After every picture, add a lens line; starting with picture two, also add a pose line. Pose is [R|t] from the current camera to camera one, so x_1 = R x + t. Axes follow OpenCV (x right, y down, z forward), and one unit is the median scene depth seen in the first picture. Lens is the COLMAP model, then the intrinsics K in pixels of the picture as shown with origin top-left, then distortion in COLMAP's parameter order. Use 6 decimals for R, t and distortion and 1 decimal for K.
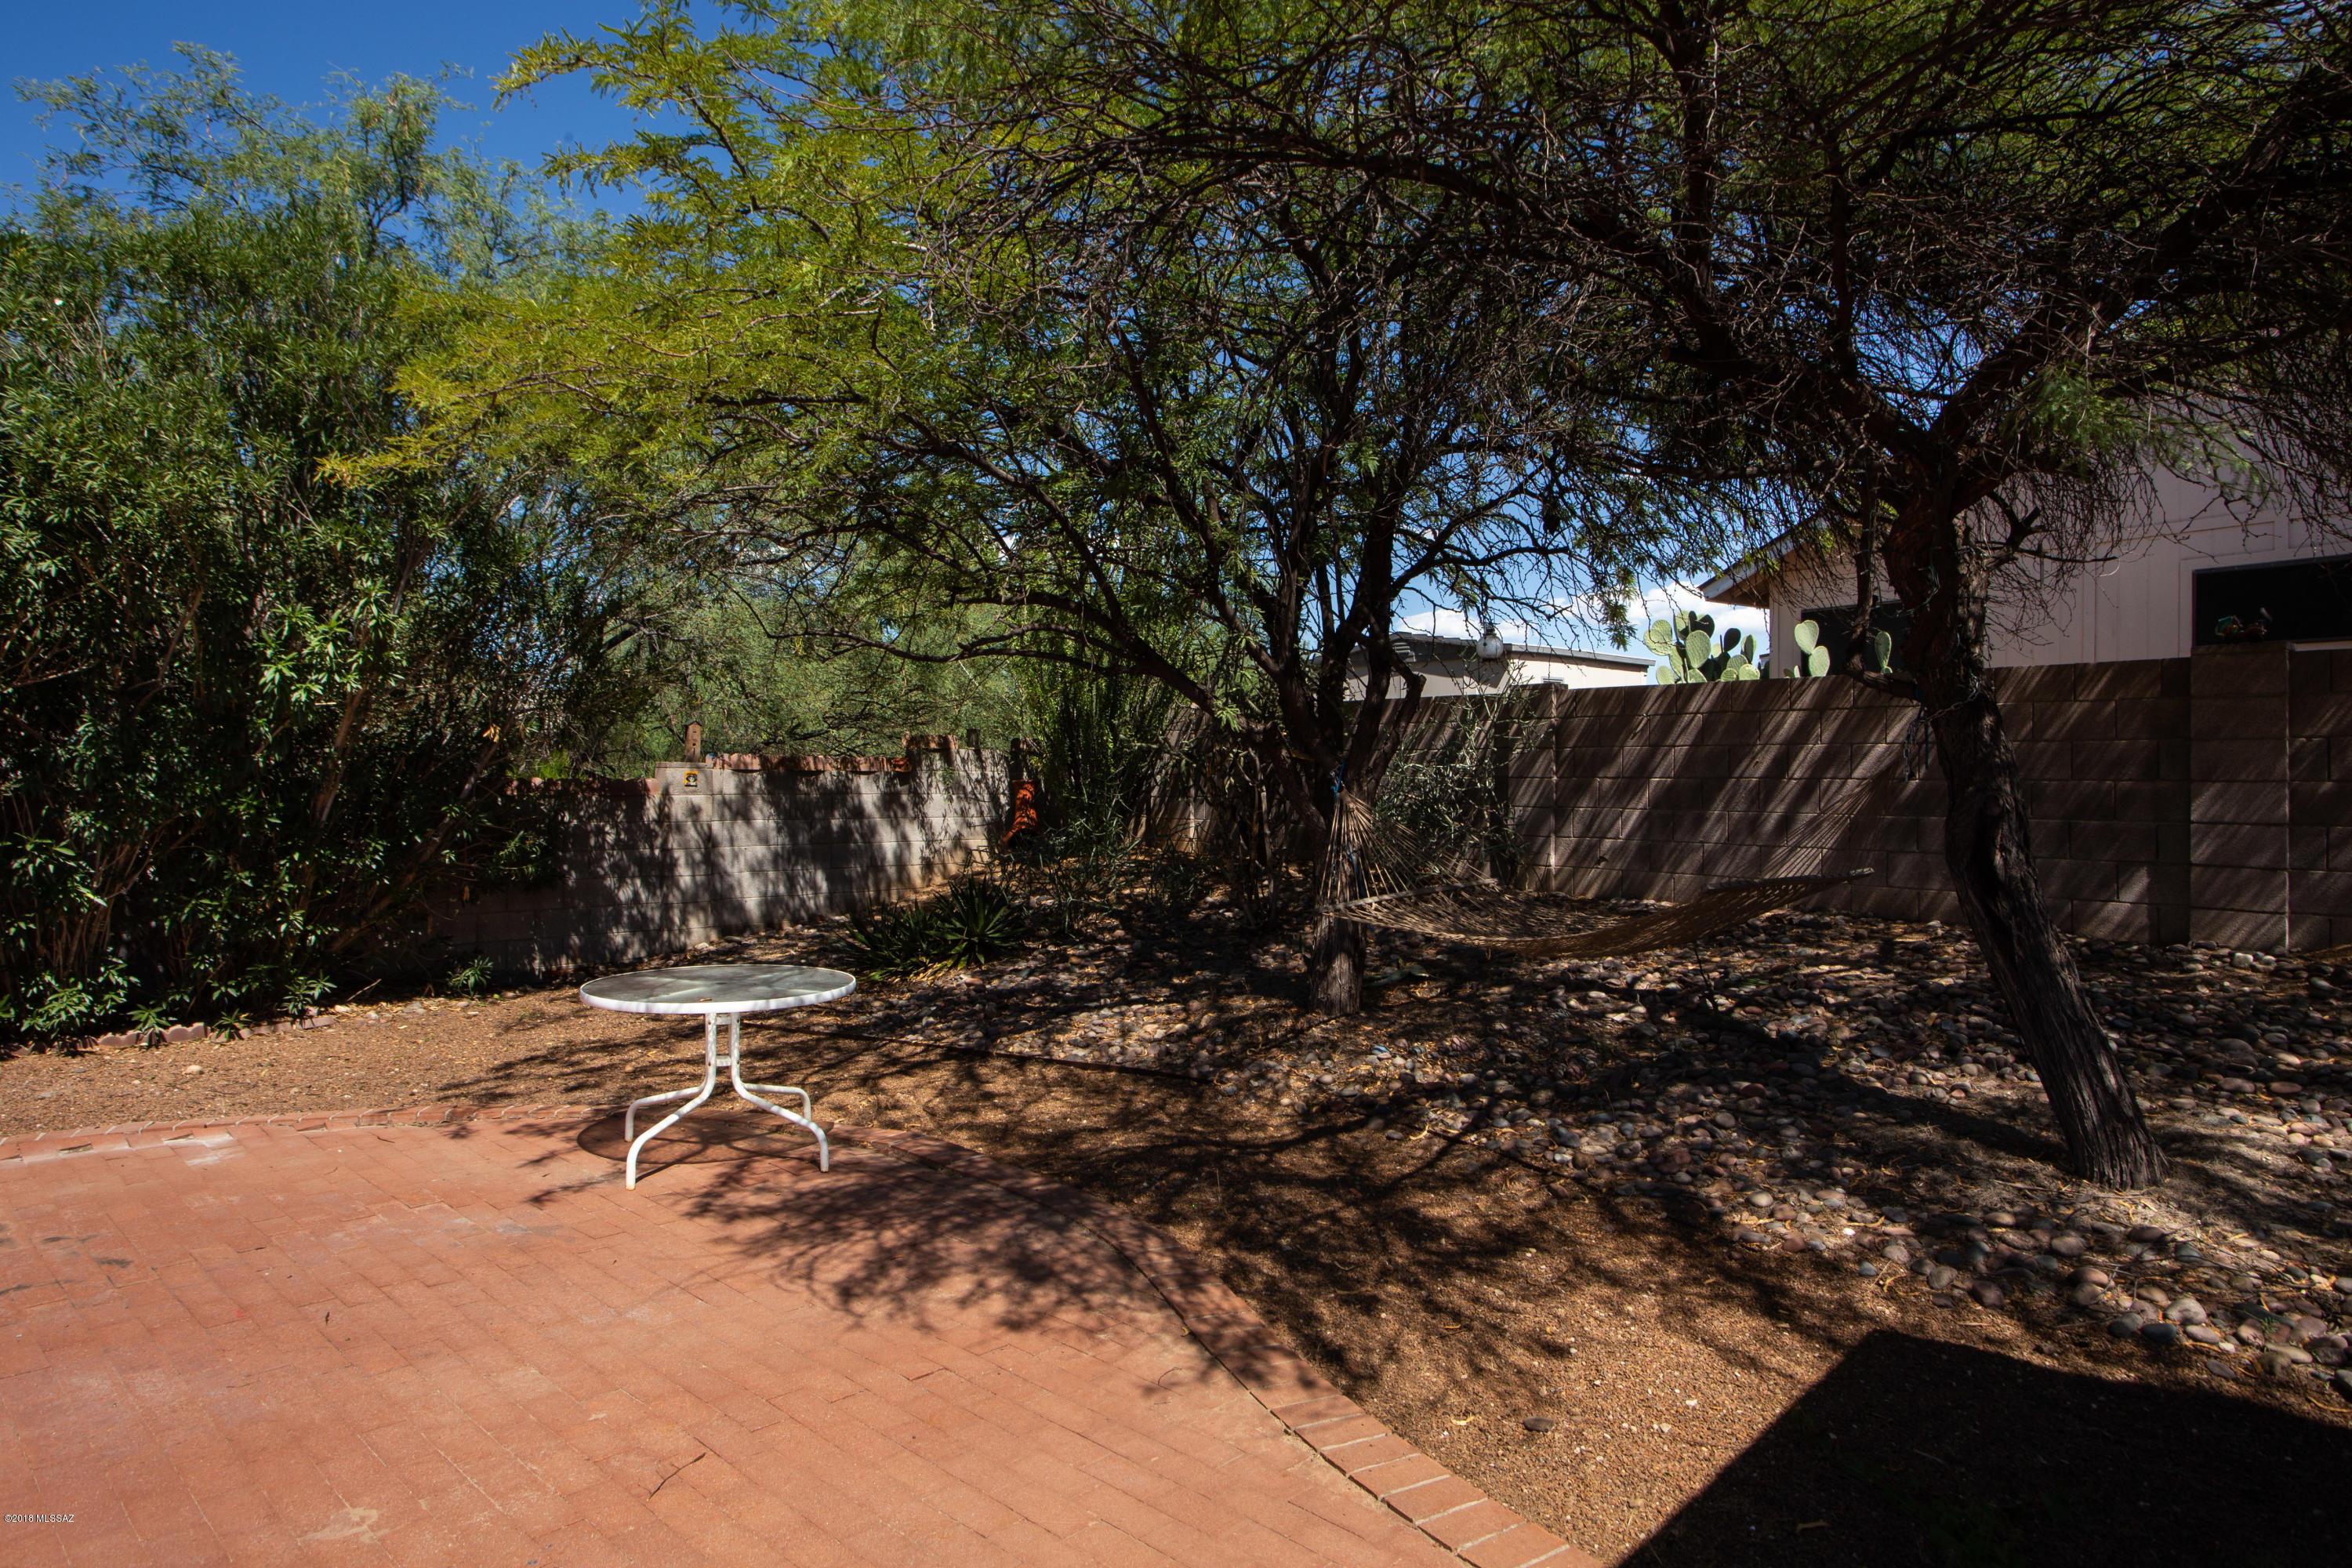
lens RADIAL K [[1379.3, 0, 1176.0], [0, 1379.3, 784.0], [0, 0, 1]] dist [-0.073498, 0.046703]
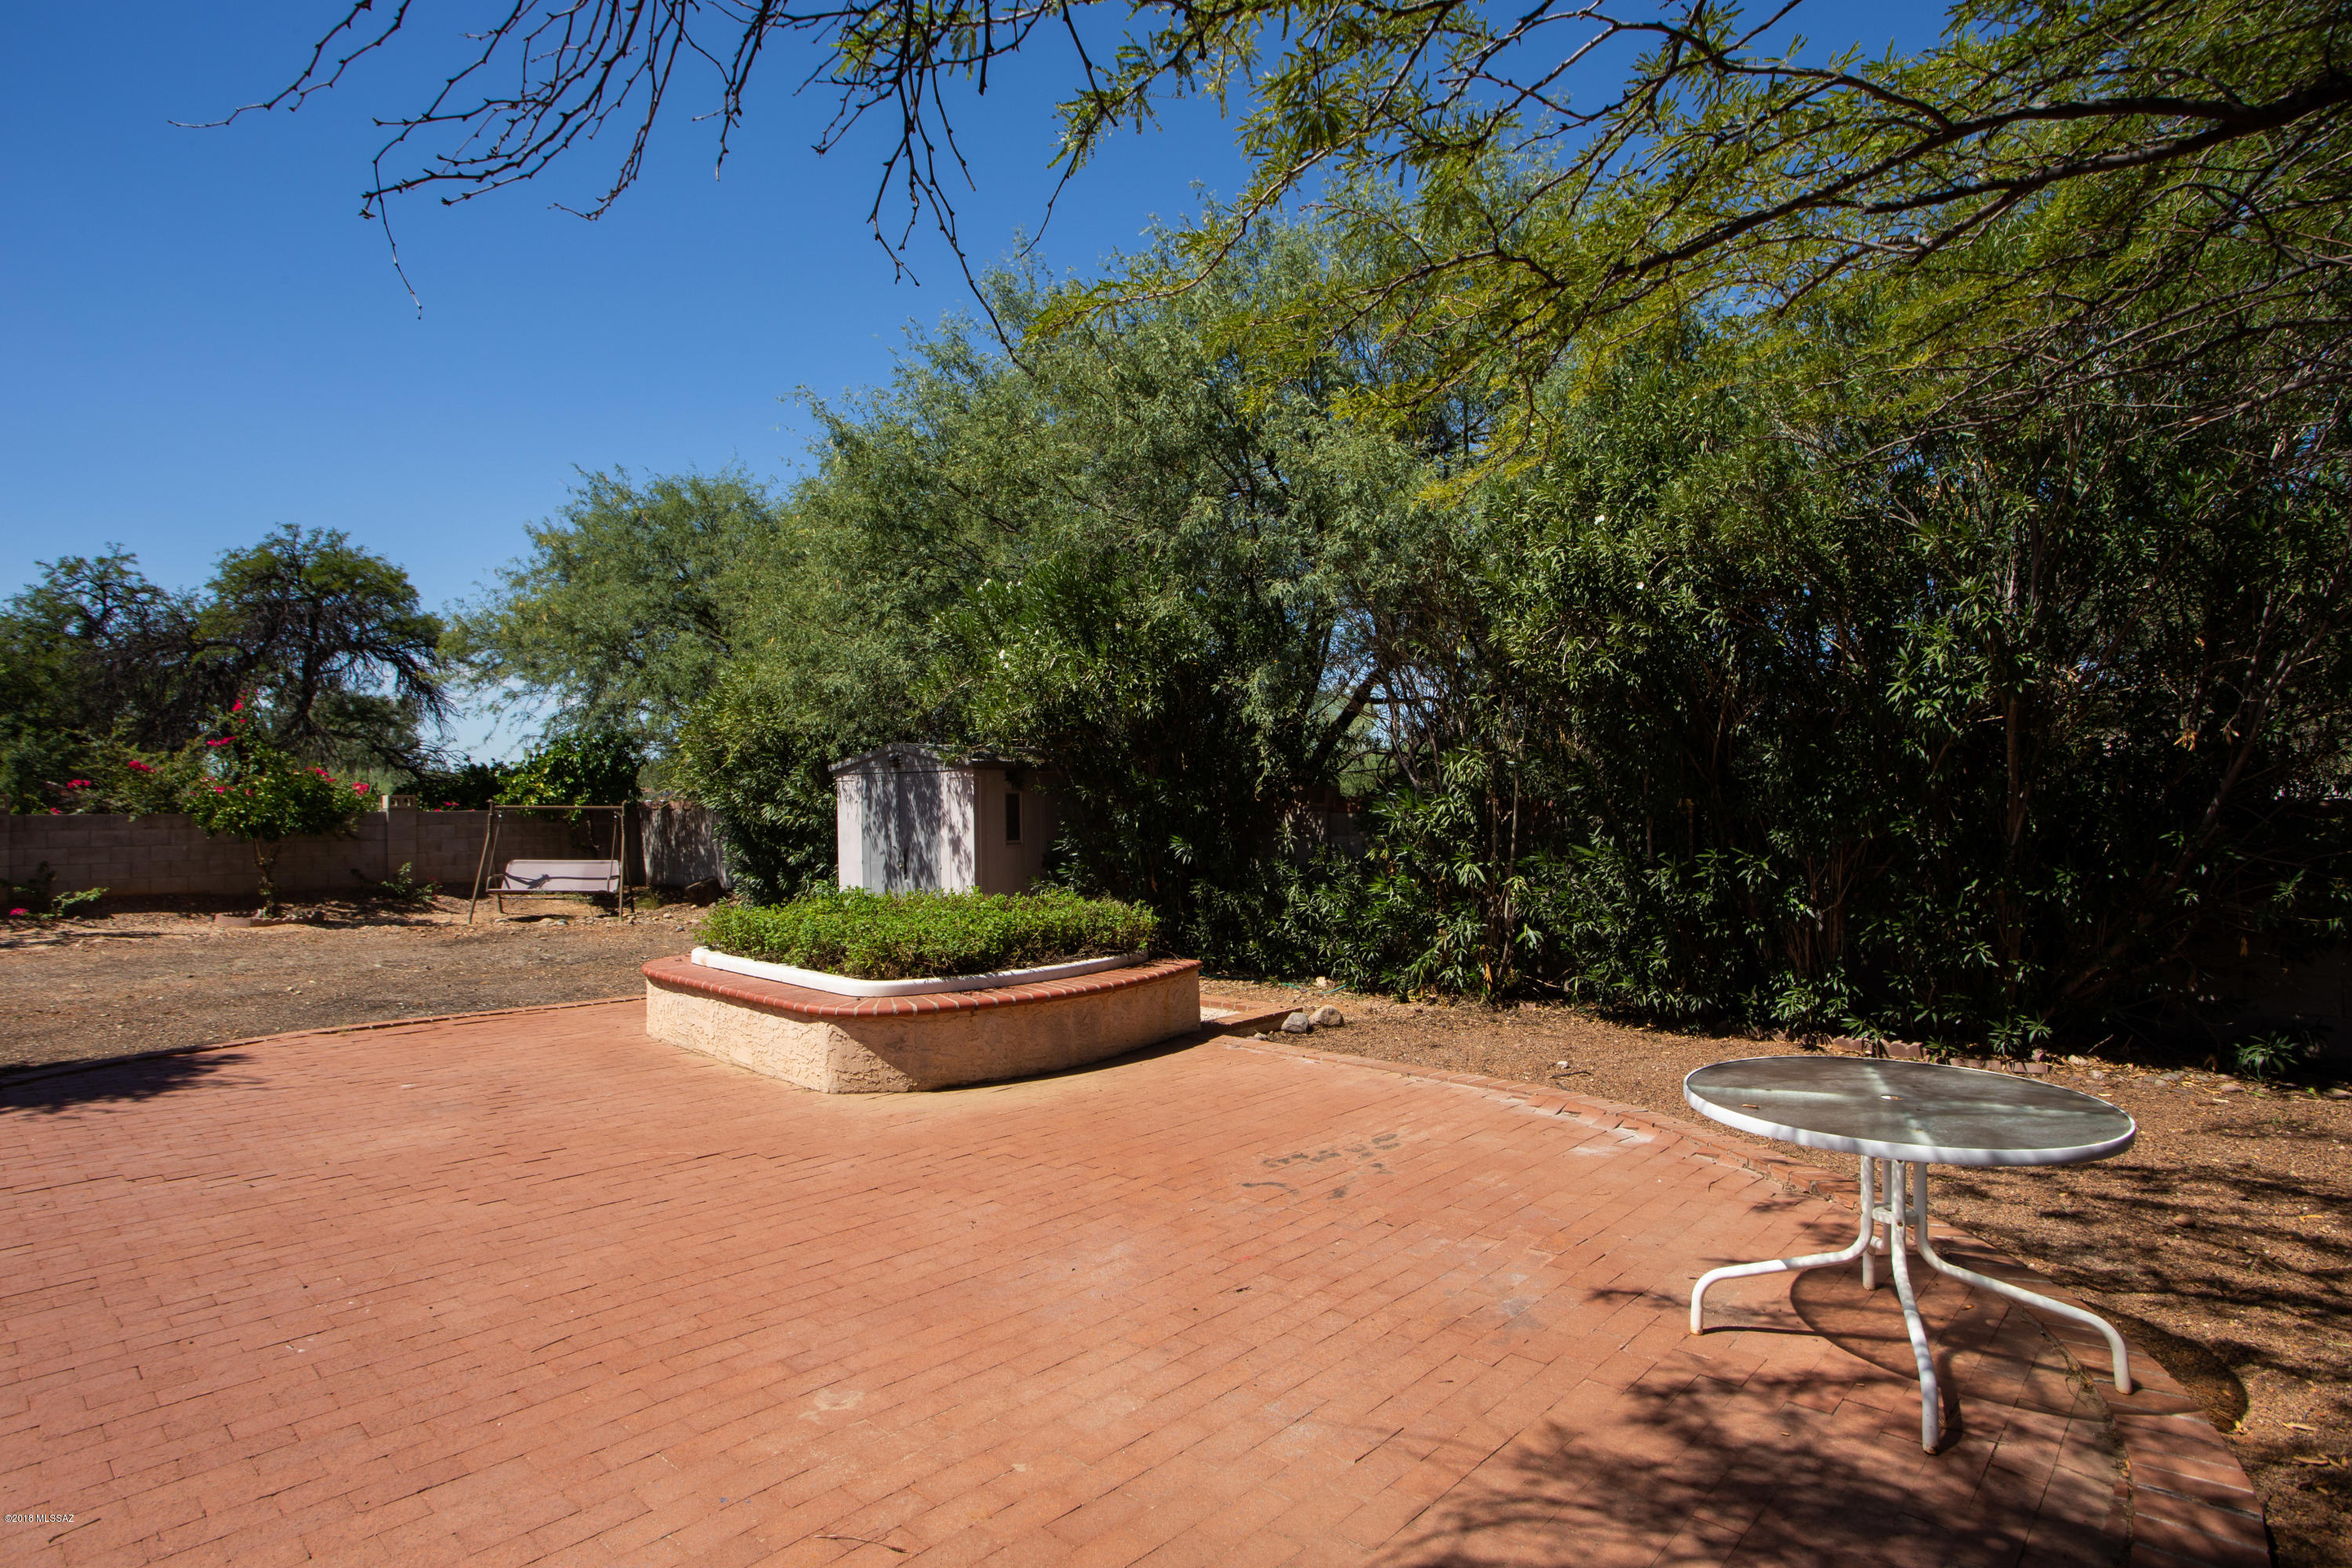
lens RADIAL K [[1236.3, 0, 1176.0], [0, 1236.3, 784.0], [0, 0, 1]] dist [-0.070678, 0.035701]
pose [[0.016816, -0.020980, -0.999638, 0.133337], [-0.002500, 0.999776, -0.021025, 0.002987], [0.999855, 0.002853, 0.016760, 0.324549]]
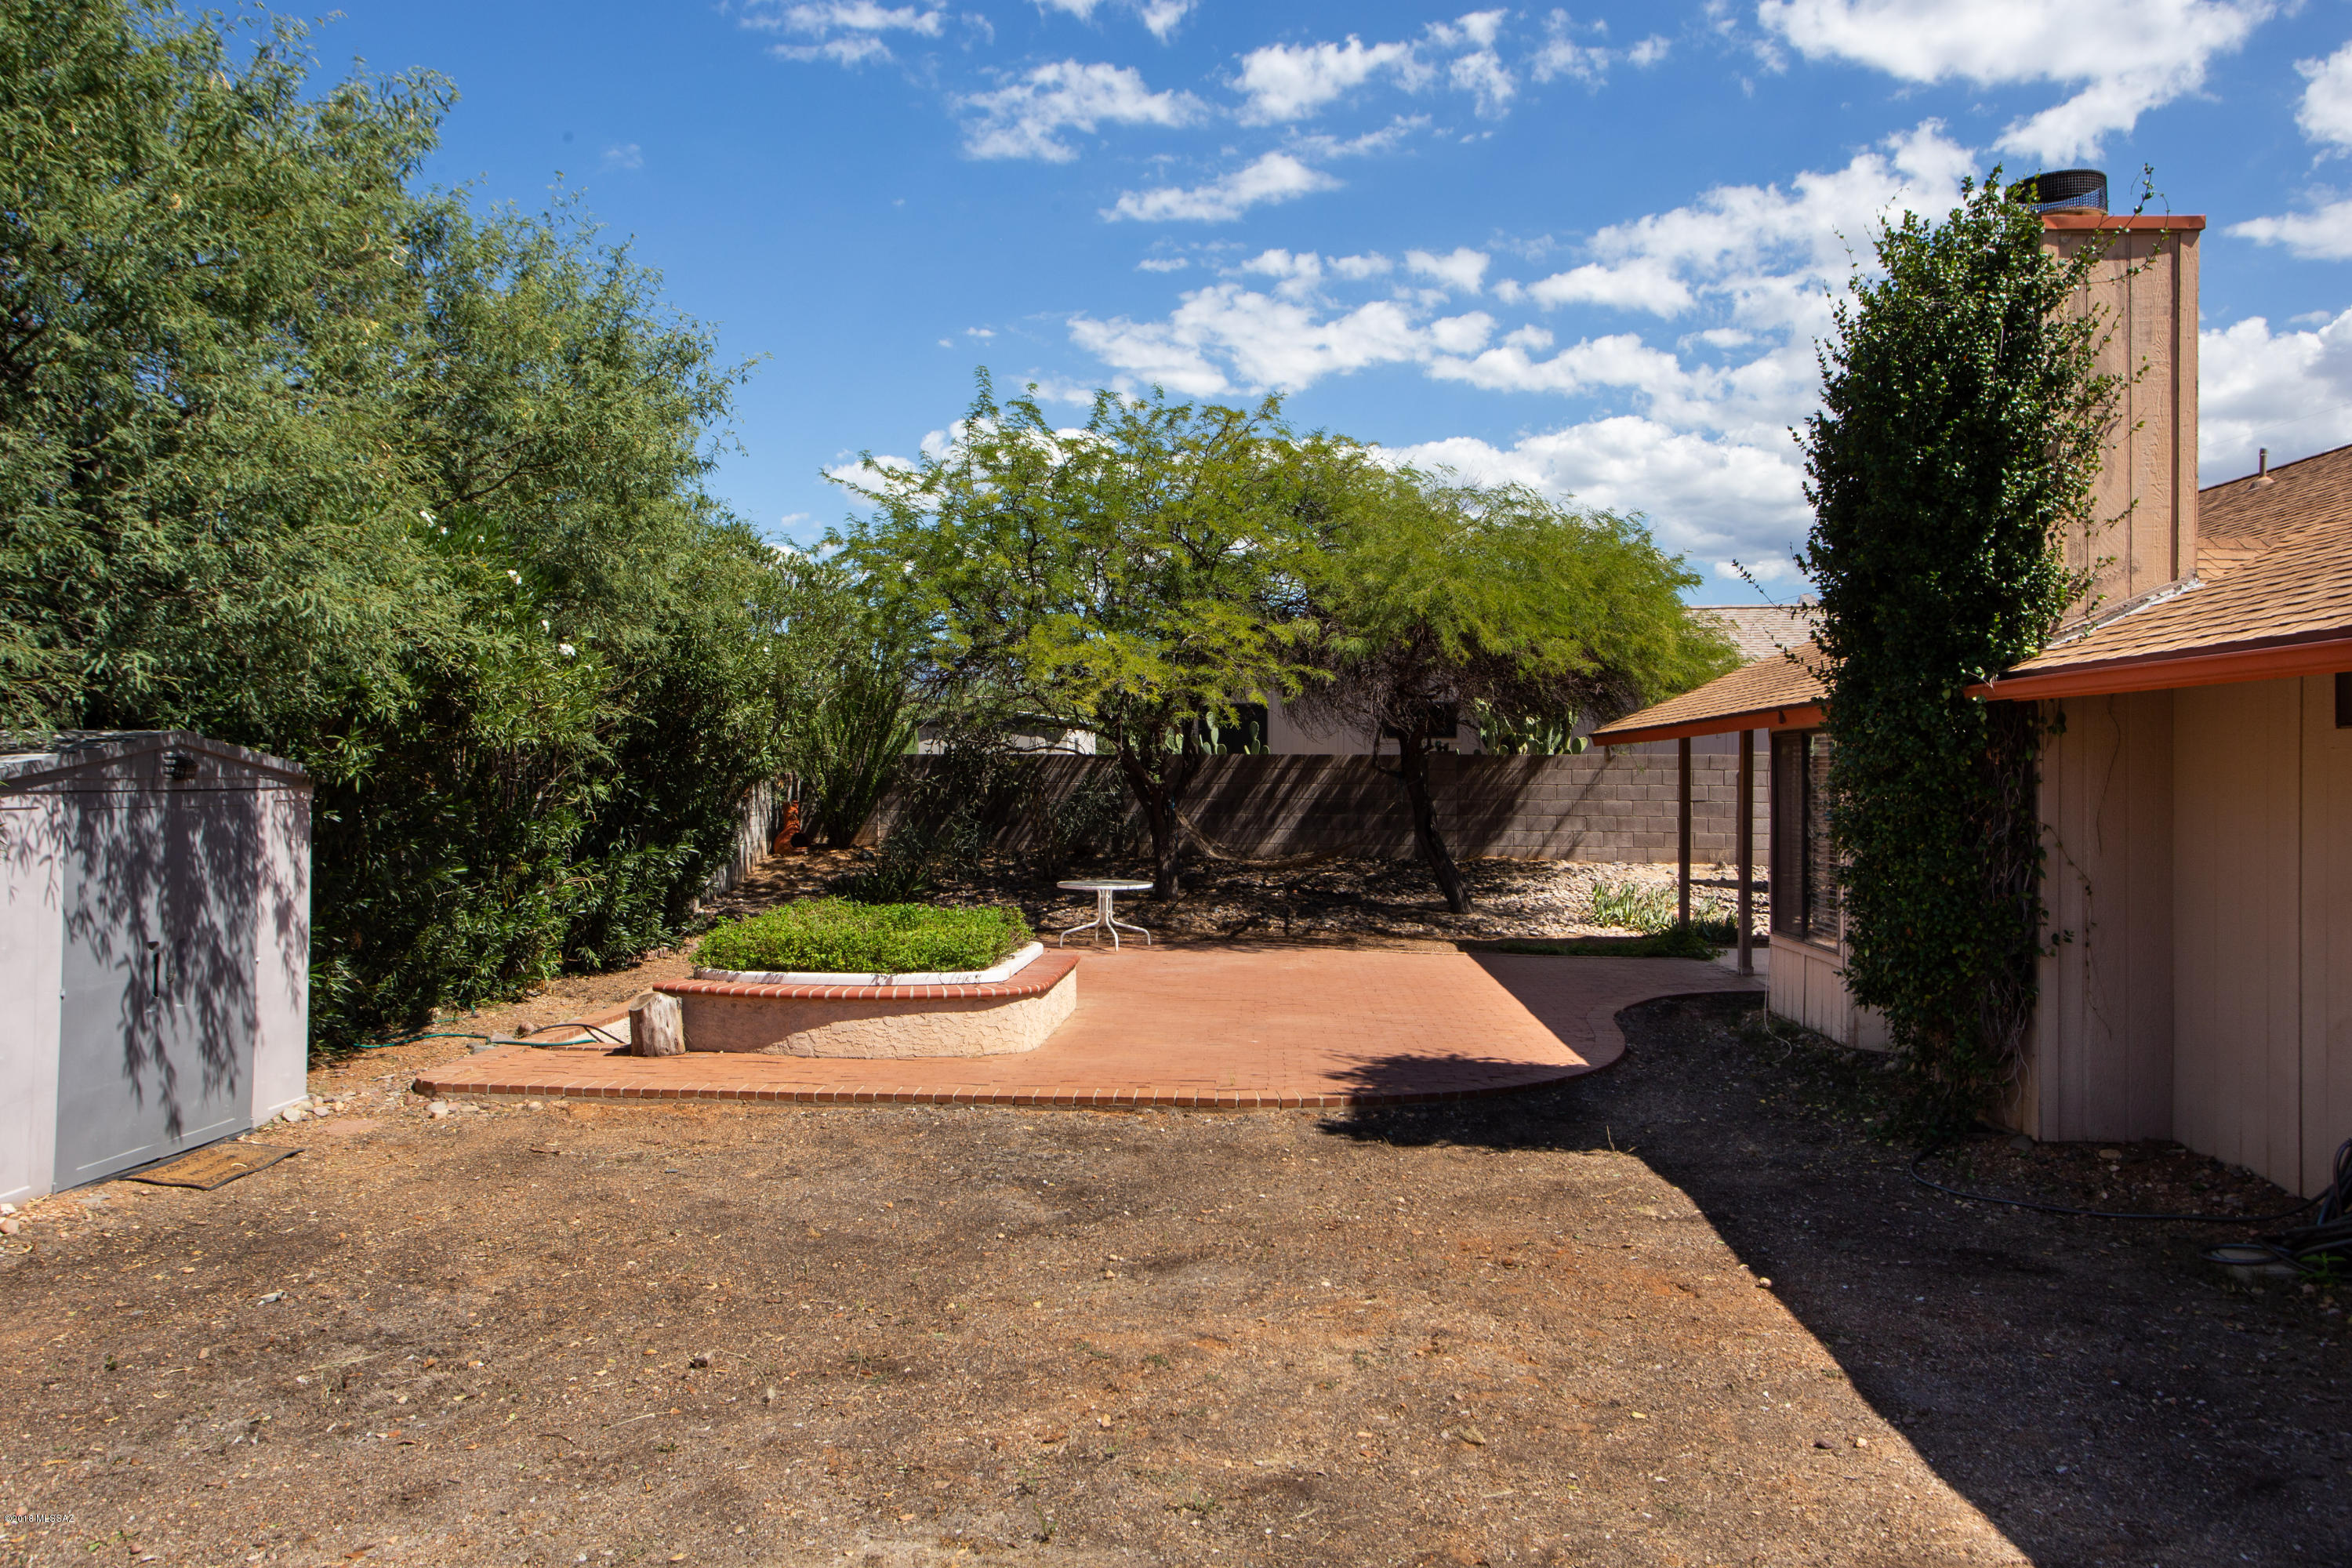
lens RADIAL K [[1671.4, 0, 1176.0], [0, 1671.4, 784.0], [0, 0, 1]] dist [-0.053936, 0.072313]
pose [[0.761053, -0.008200, 0.648638, -1.155126], [0.004667, 0.999963, 0.007166, -0.037361], [-0.648673, -0.002427, 0.761063, -0.788947]]
